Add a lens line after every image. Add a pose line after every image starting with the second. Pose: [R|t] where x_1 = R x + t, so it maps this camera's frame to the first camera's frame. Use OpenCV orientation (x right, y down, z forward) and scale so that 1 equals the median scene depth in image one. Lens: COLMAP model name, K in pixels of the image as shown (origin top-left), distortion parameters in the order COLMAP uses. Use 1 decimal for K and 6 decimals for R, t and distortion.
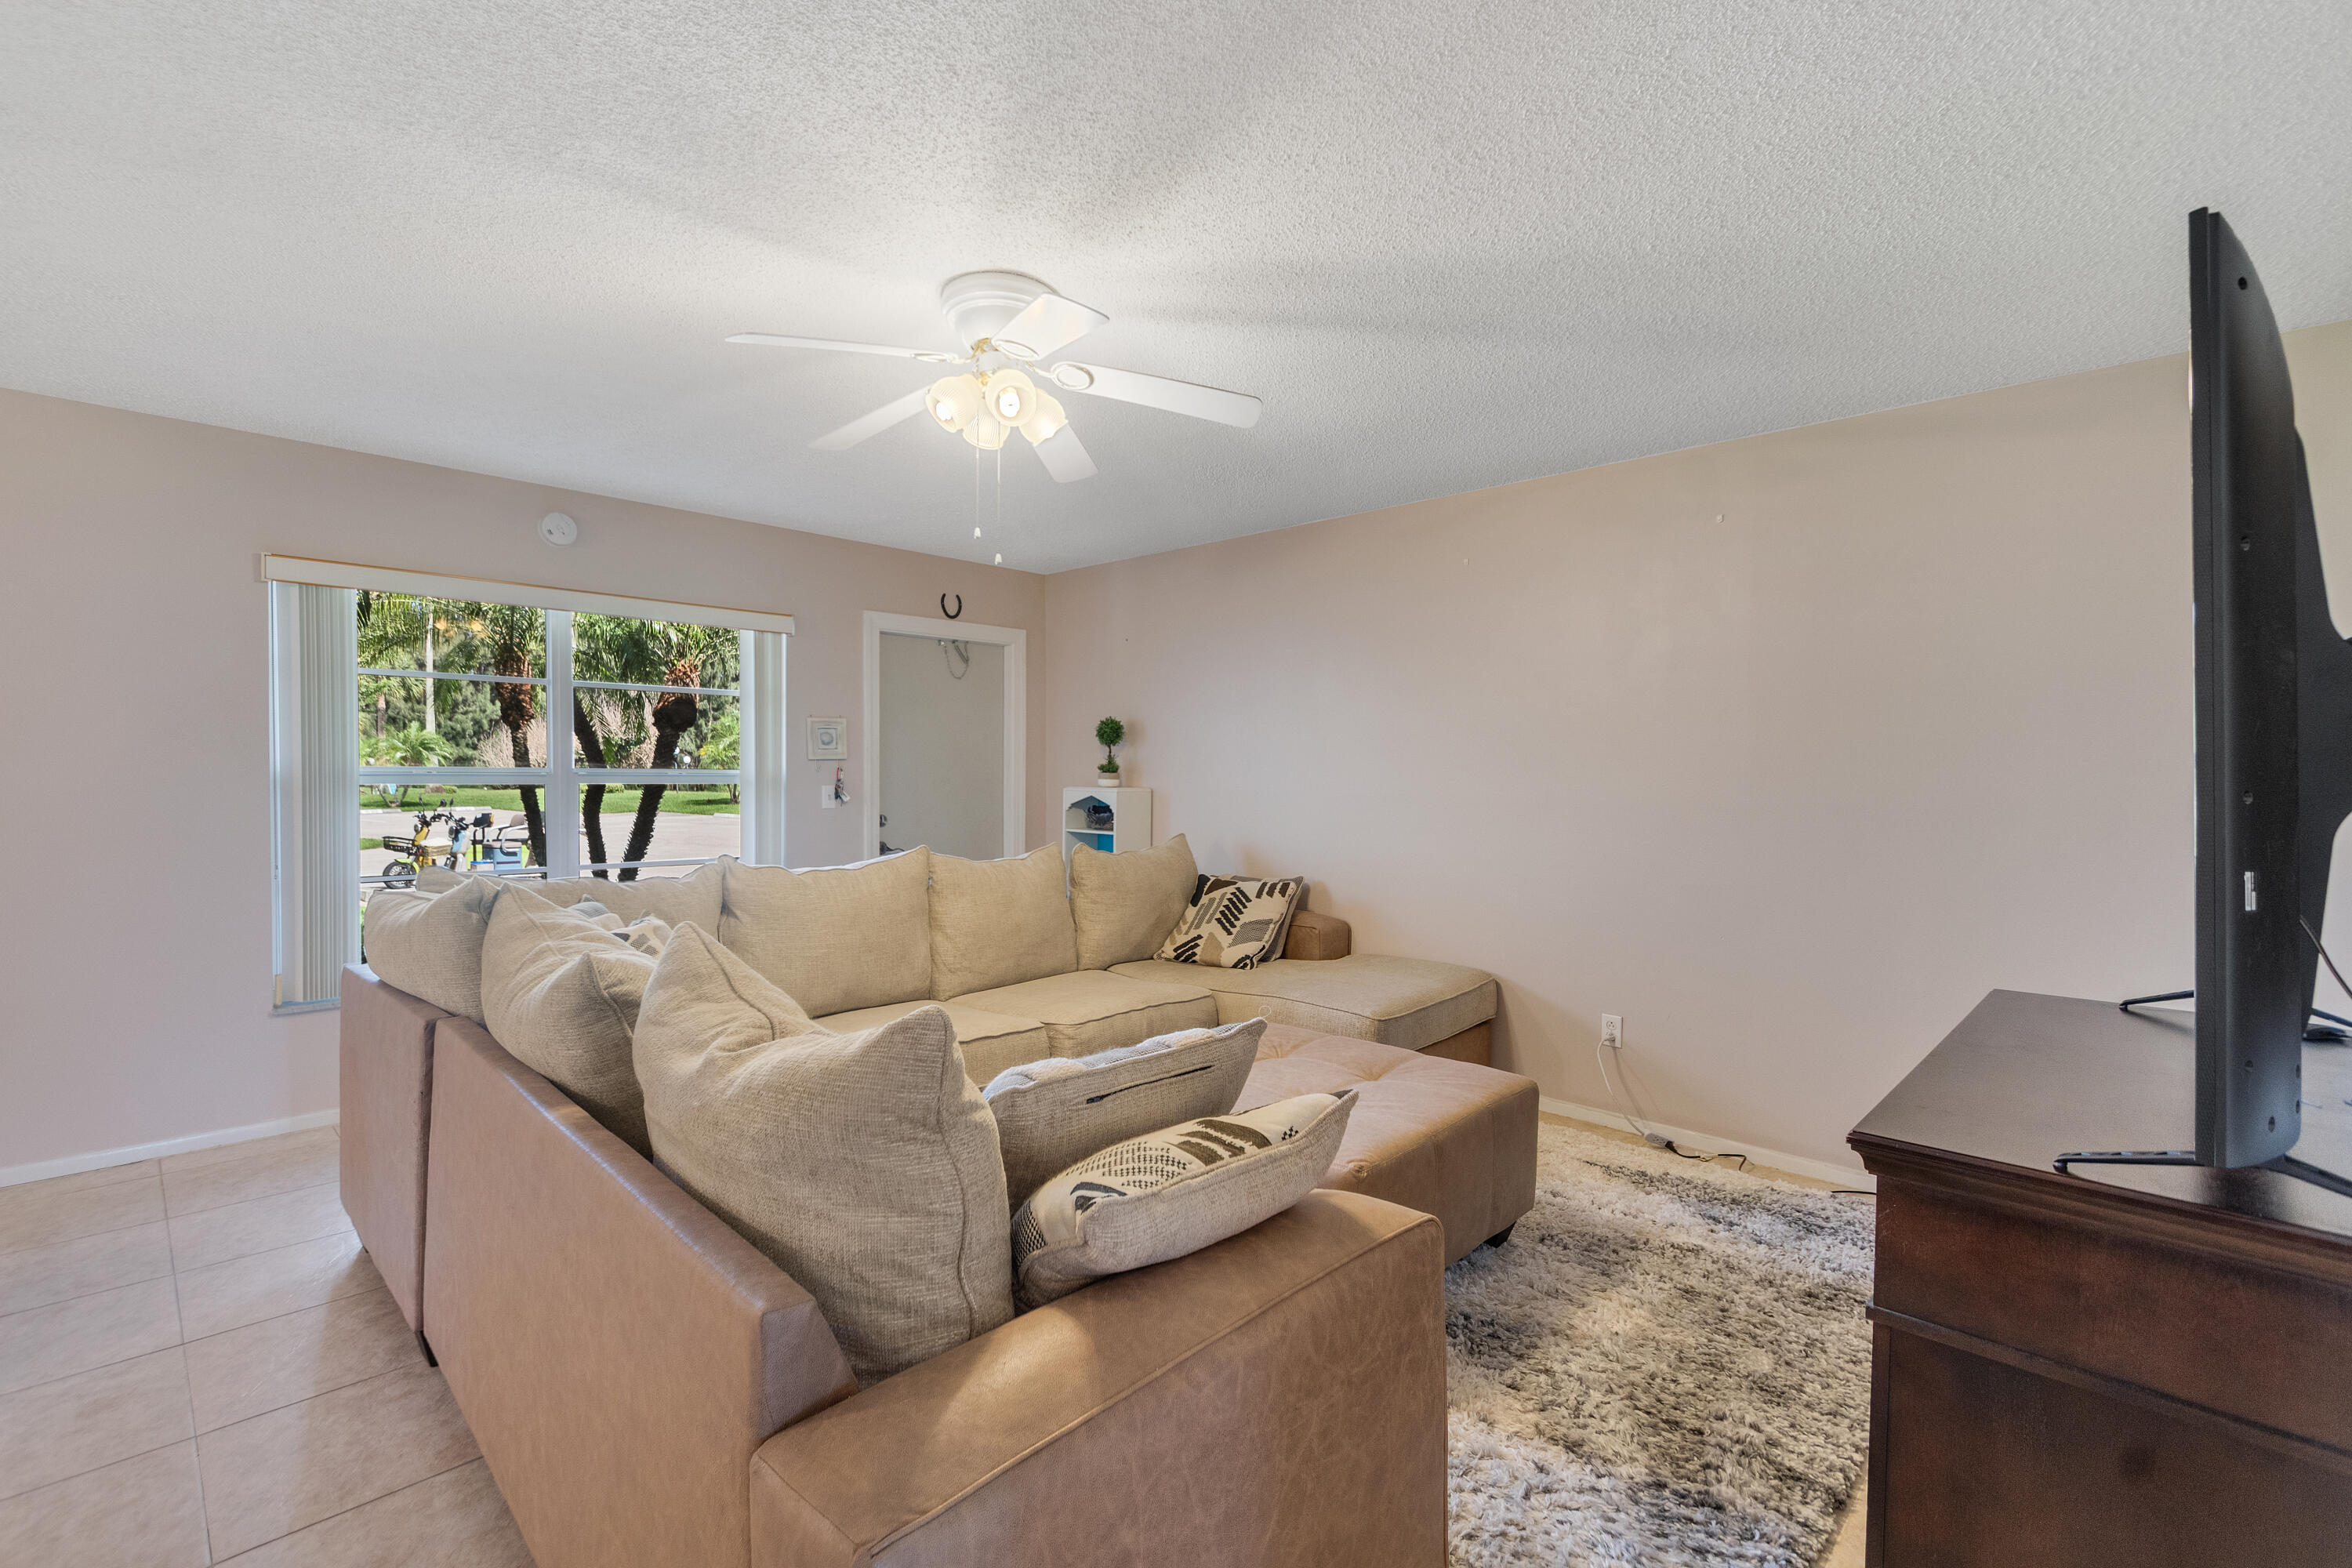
lens RADIAL K [[1027.1, 0, 1171.3], [0, 1027.1, 789.9], [0, 0, 1]] dist [0.000892, -0.000134]
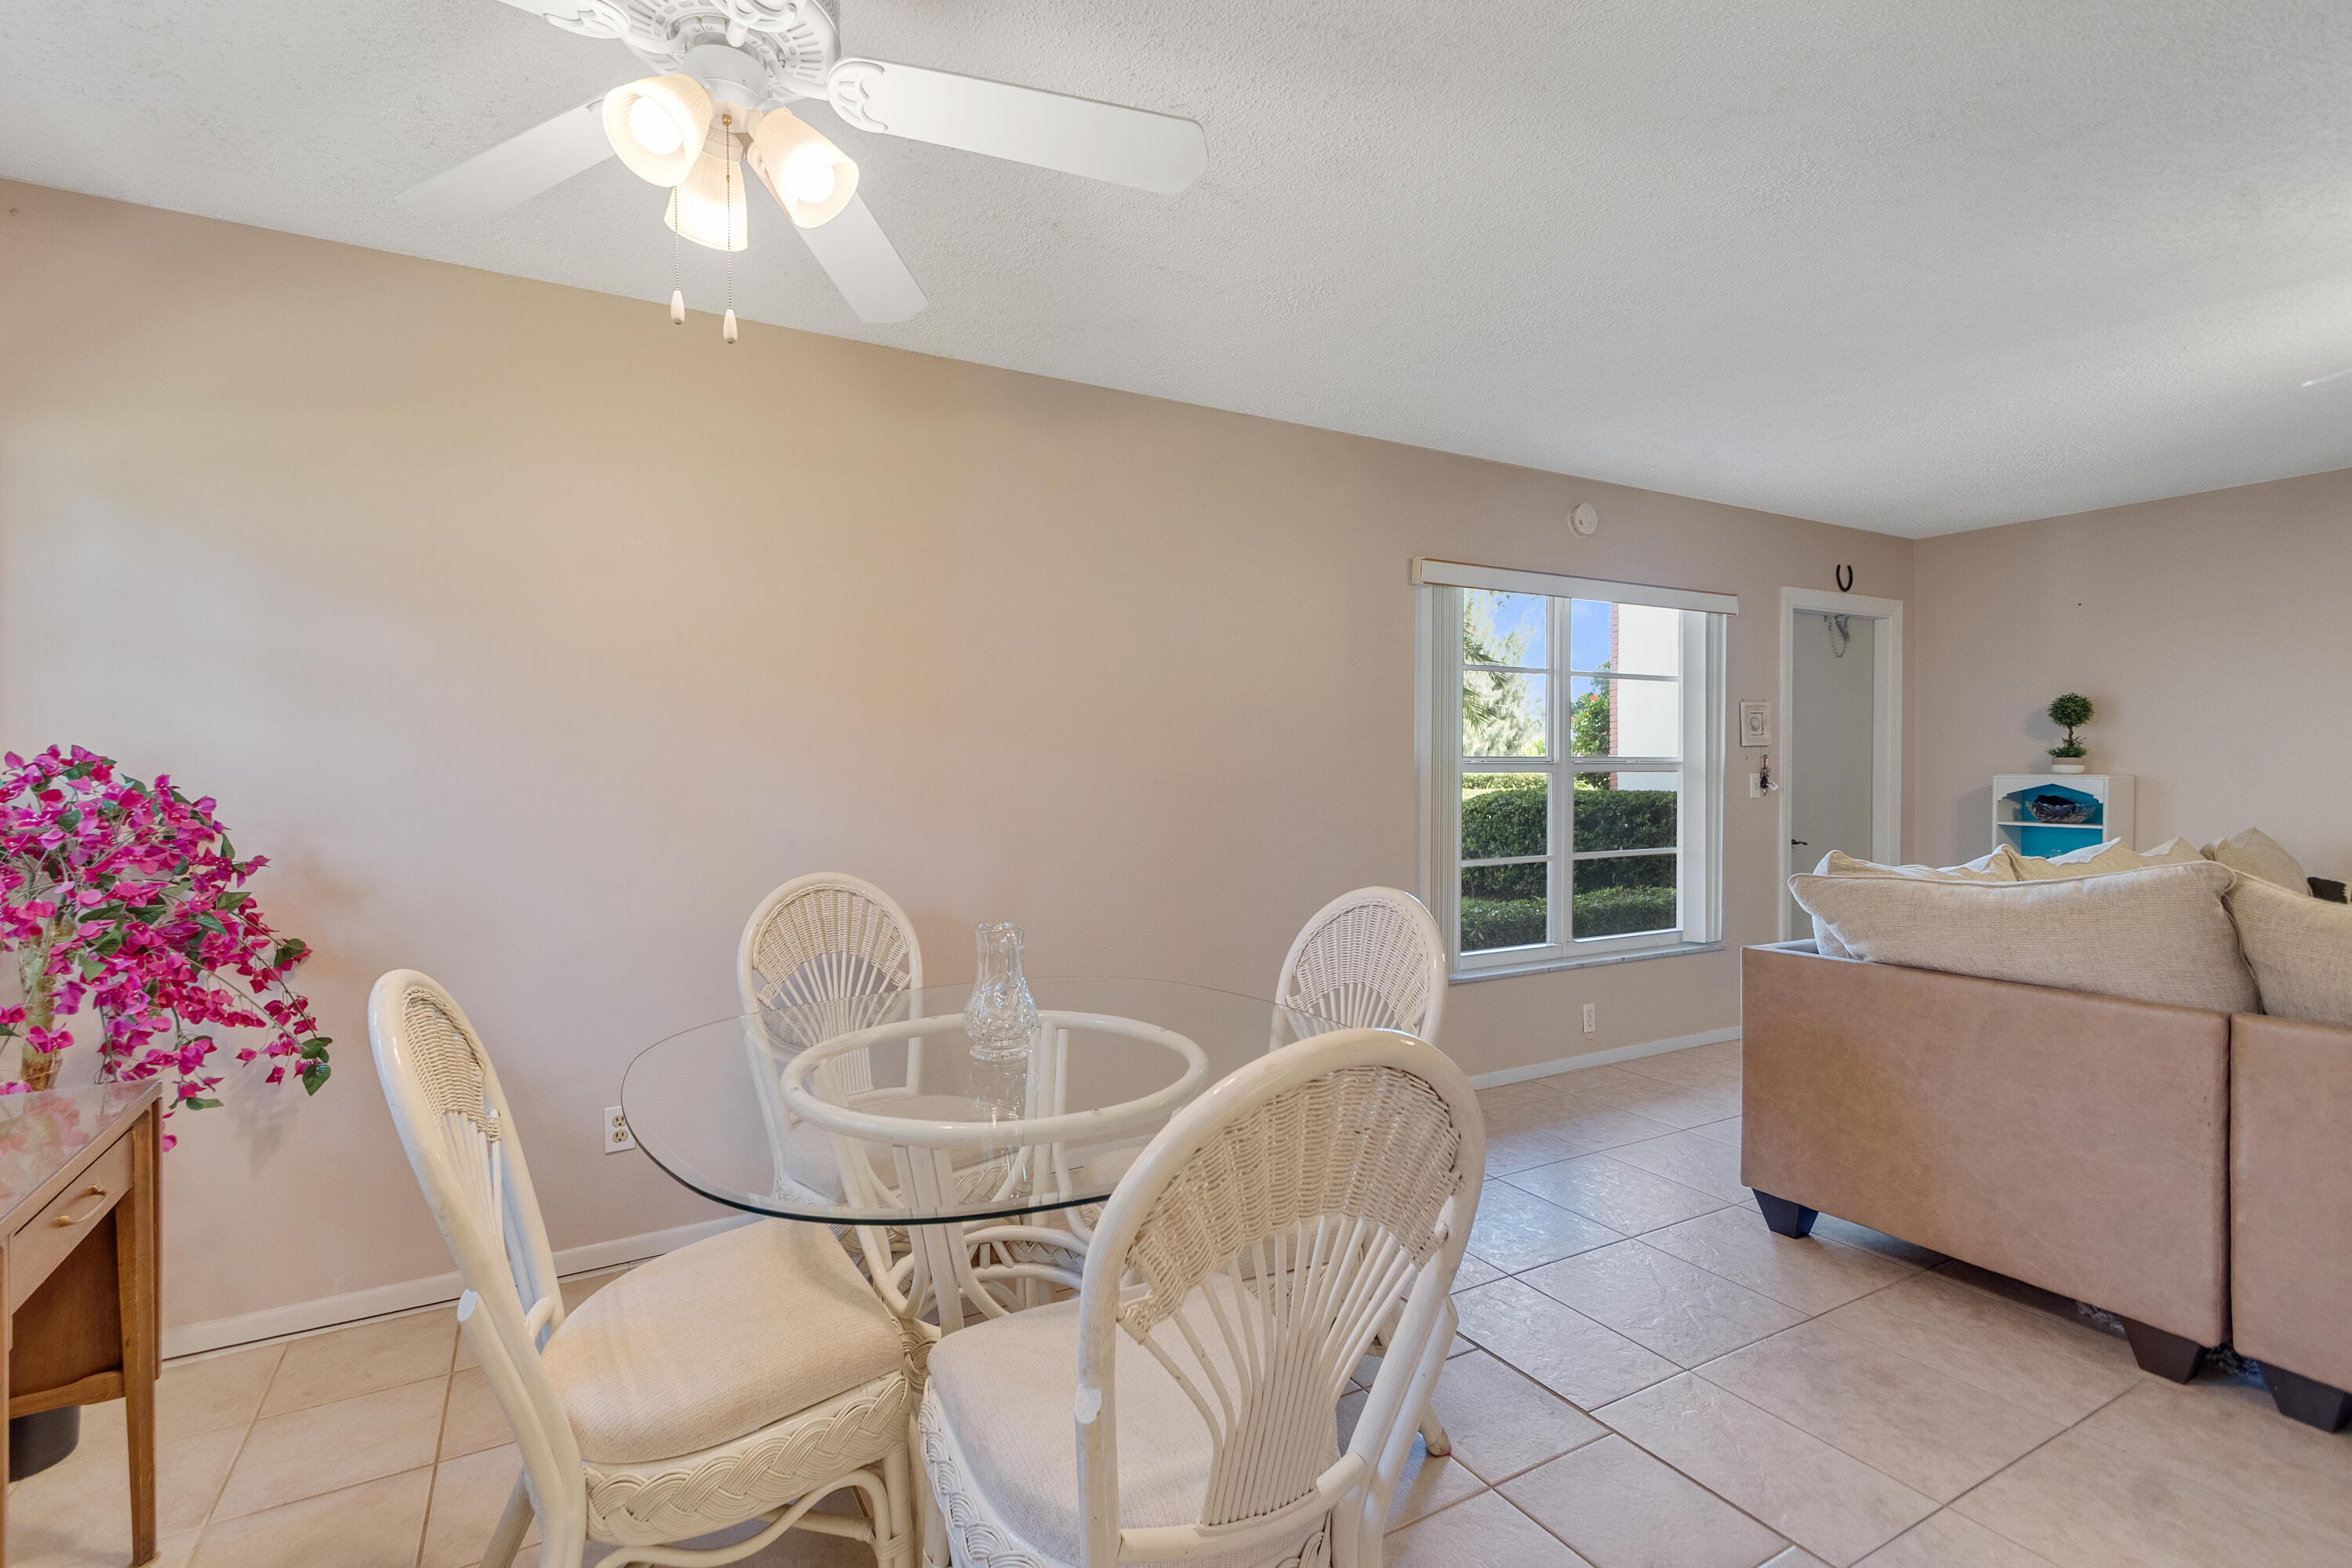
lens RADIAL K [[1049.9, 0, 1113.6], [0, 1049.9, 780.1], [0, 0, 1]] dist [0.003174, 0.000126]
pose [[0.955682, -0.003014, -0.294384, -0.572763], [0.003051, 0.999995, -0.000333, 0.000343], [0.294384, -0.000580, 0.955687, -0.090977]]
